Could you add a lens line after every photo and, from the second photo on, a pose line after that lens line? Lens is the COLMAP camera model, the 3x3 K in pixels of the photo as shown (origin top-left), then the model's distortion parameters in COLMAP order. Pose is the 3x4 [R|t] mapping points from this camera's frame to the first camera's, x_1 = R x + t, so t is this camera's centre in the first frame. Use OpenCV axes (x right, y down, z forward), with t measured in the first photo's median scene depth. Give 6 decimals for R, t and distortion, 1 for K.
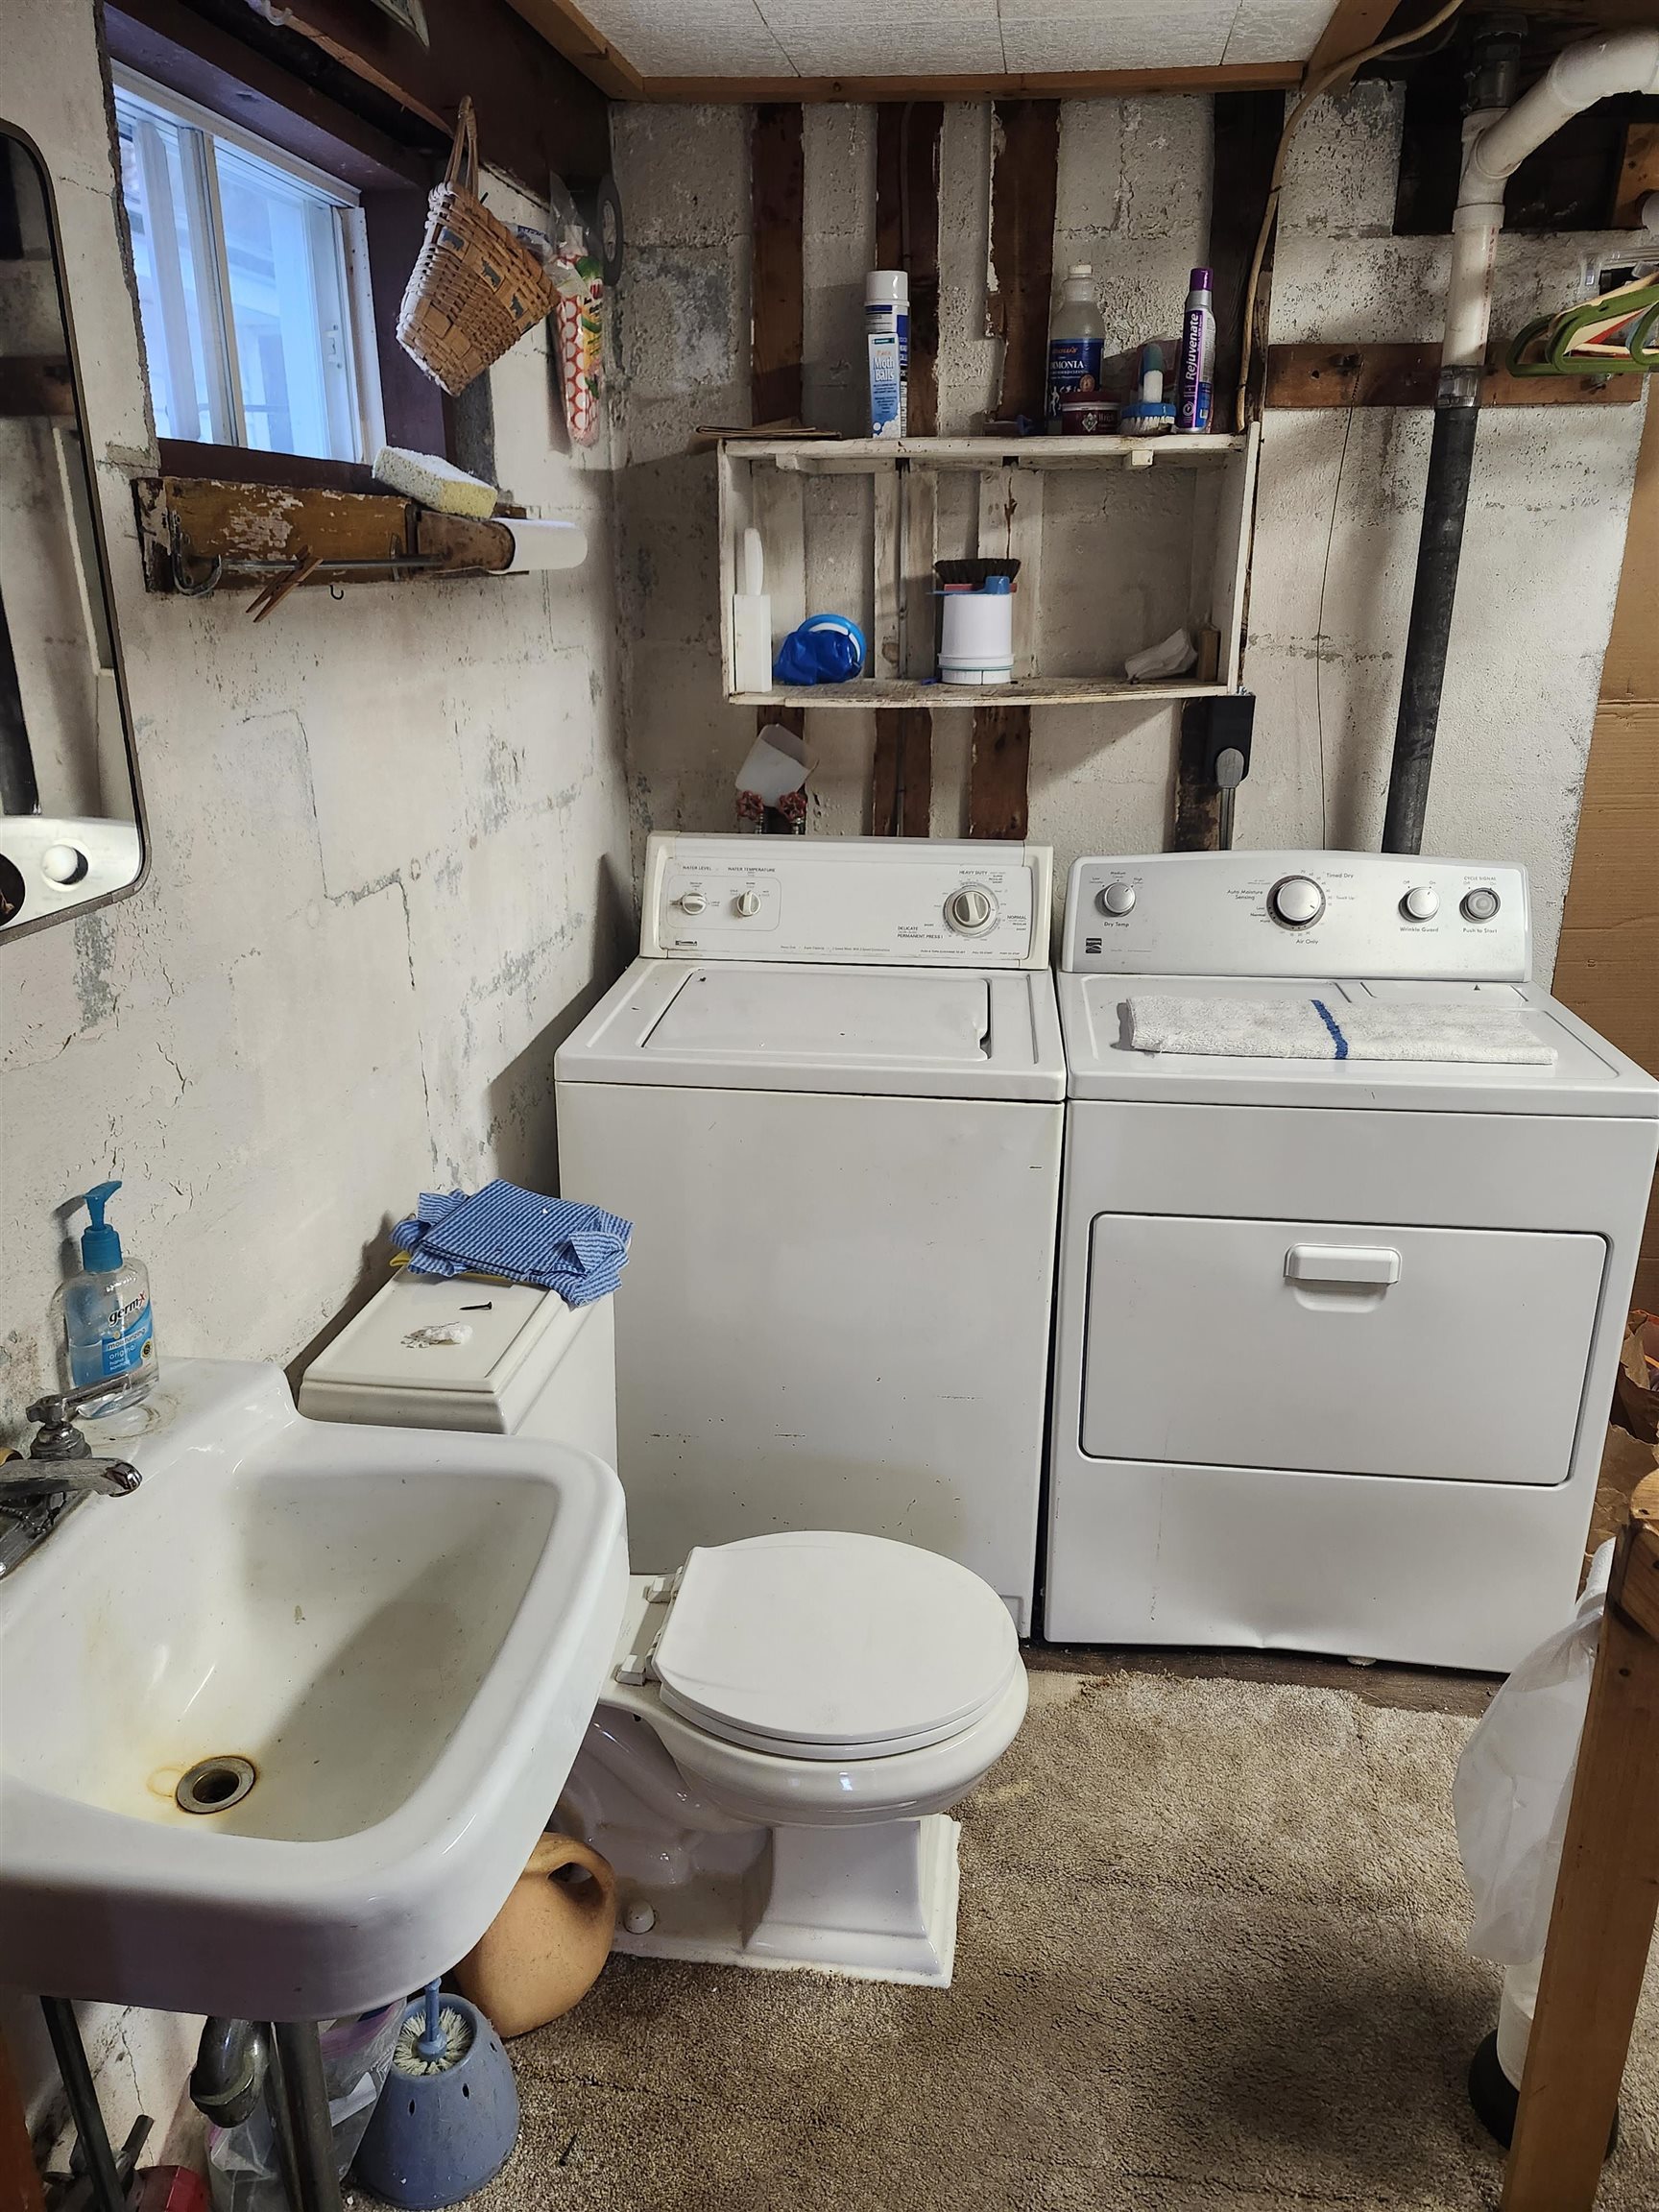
lens RADIAL K [[1543.9, 0, 842.5], [0, 1543.9, 1110.7], [0, 0, 1]] dist [0.060567, -0.066561]
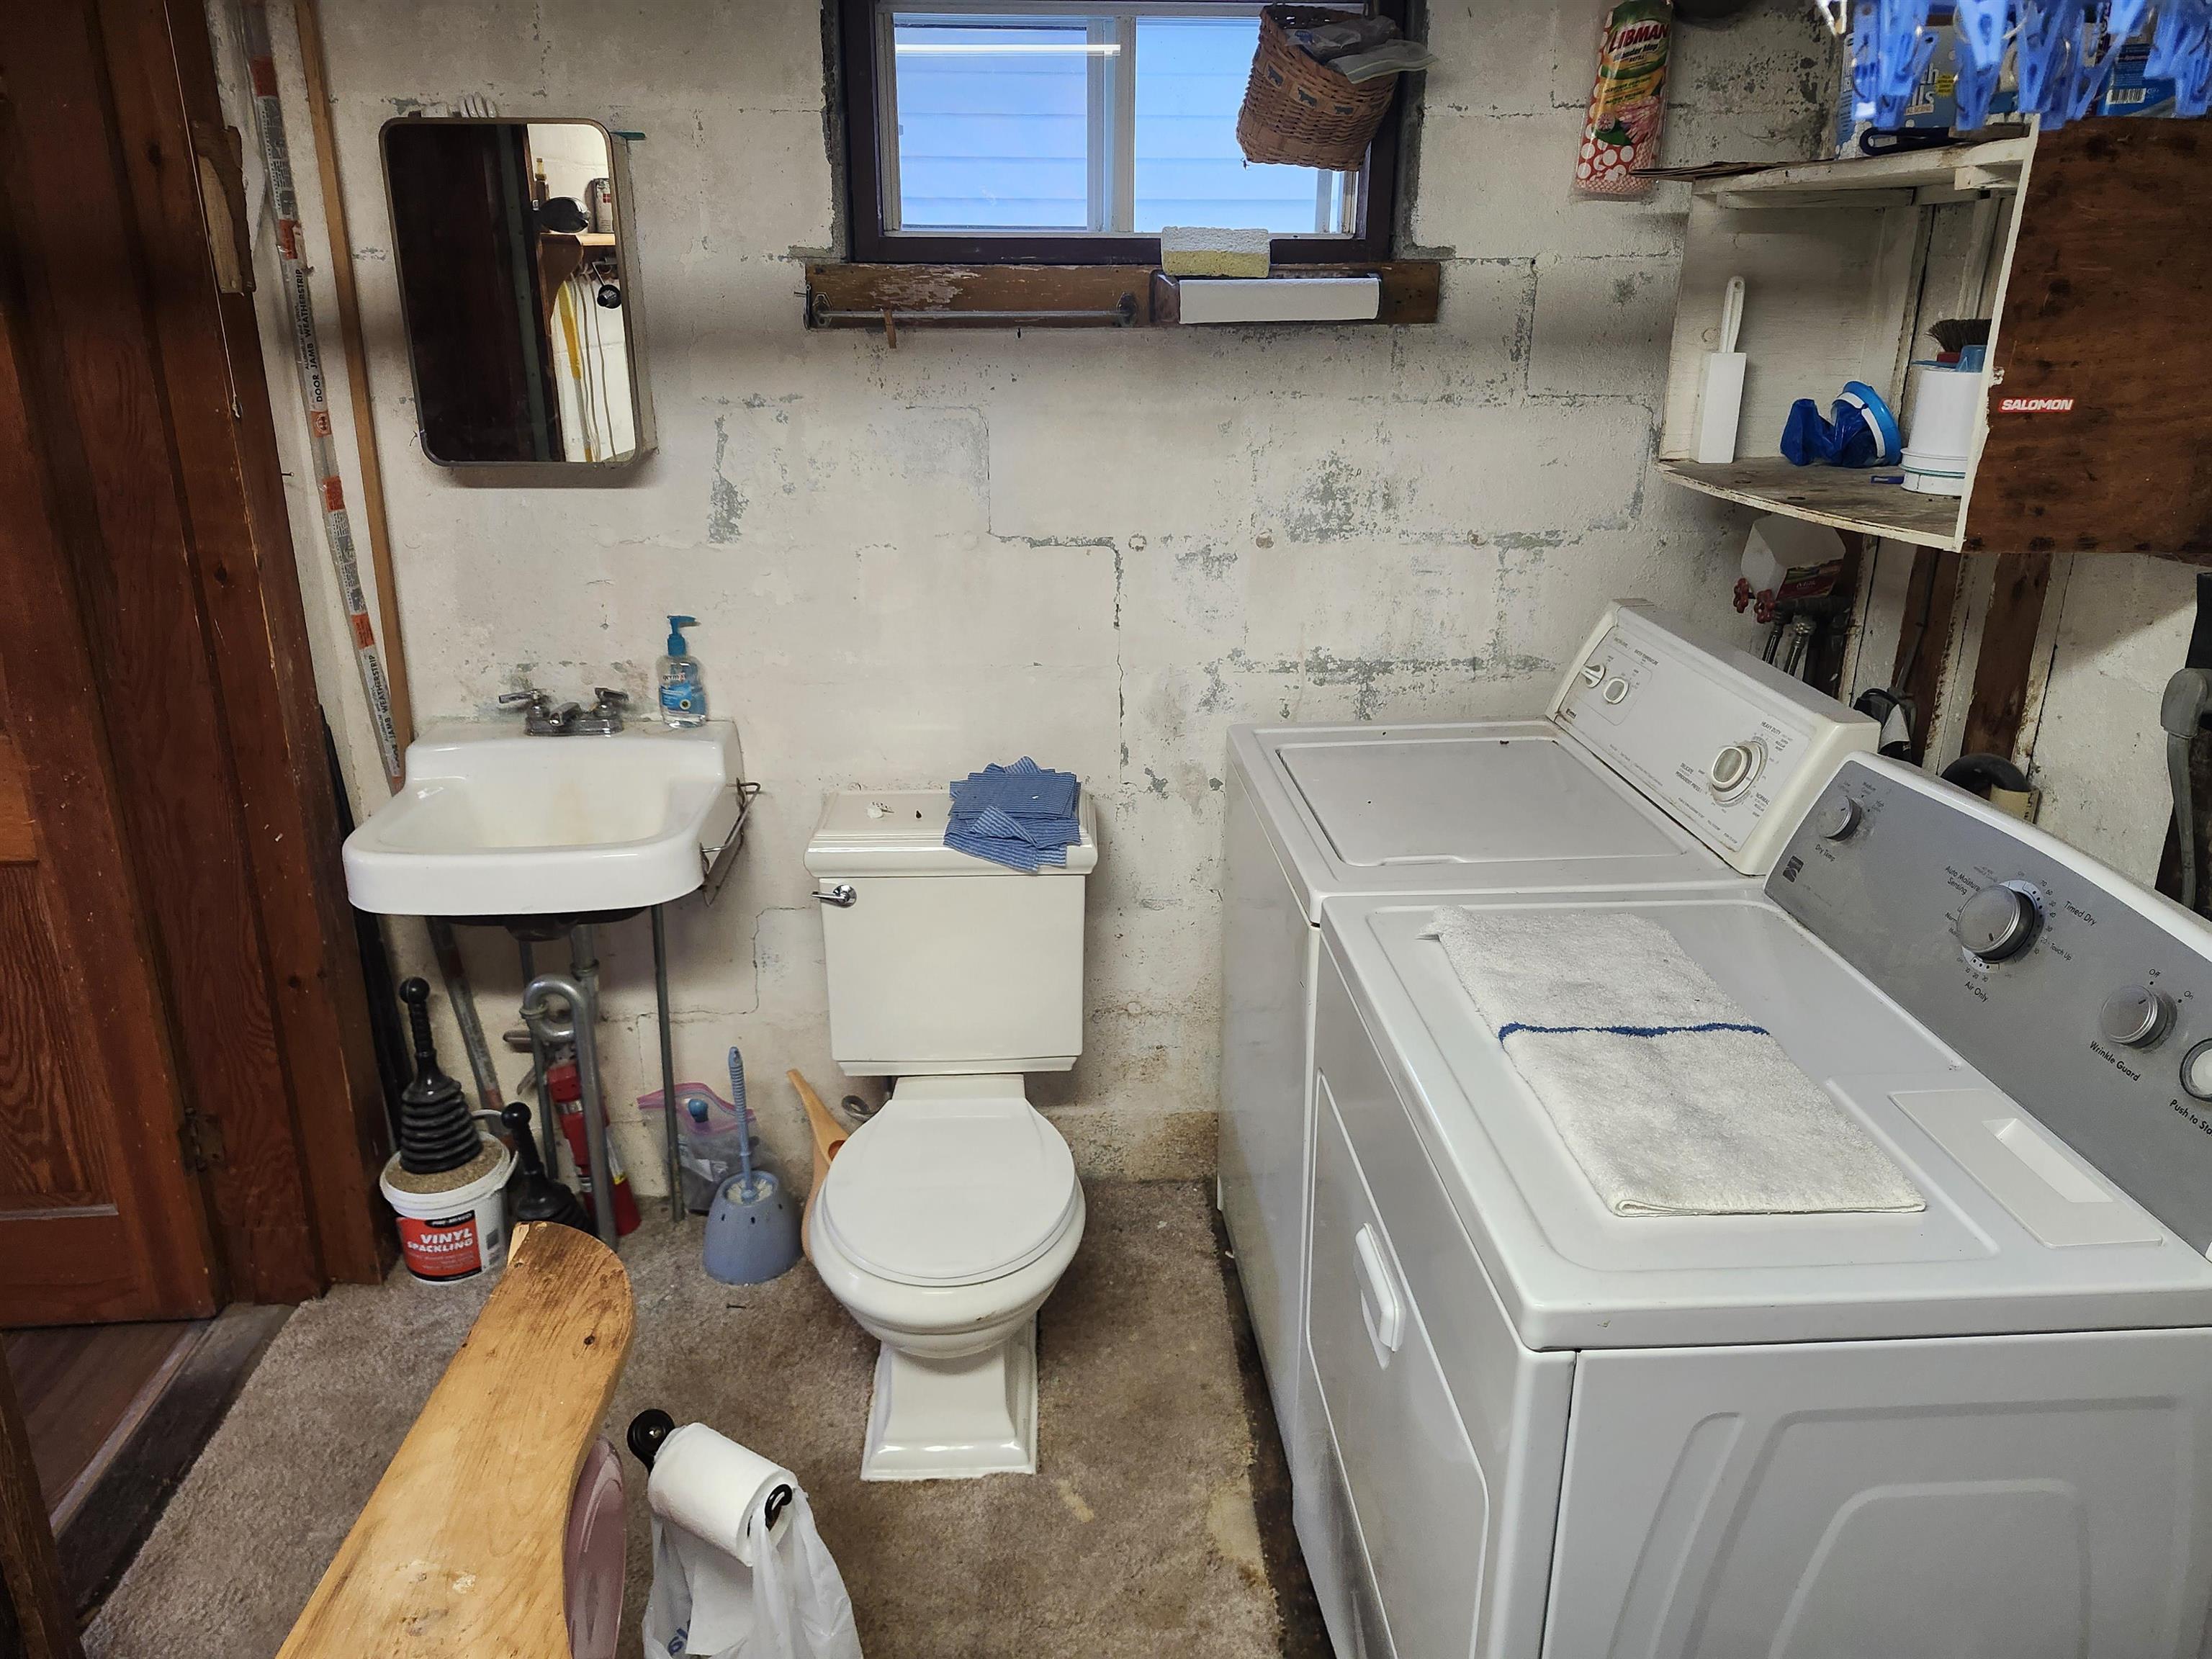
lens RADIAL K [[1543.9, 0, 1112.4], [0, 1543.9, 818.9], [0, 0, 1]] dist [0.060567, -0.066561]
pose [[0.153813, 0.331294, -0.930906, 1.043237], [-0.331878, 0.904708, 0.267135, -0.290945], [0.930698, 0.267858, 0.249105, 0.721020]]
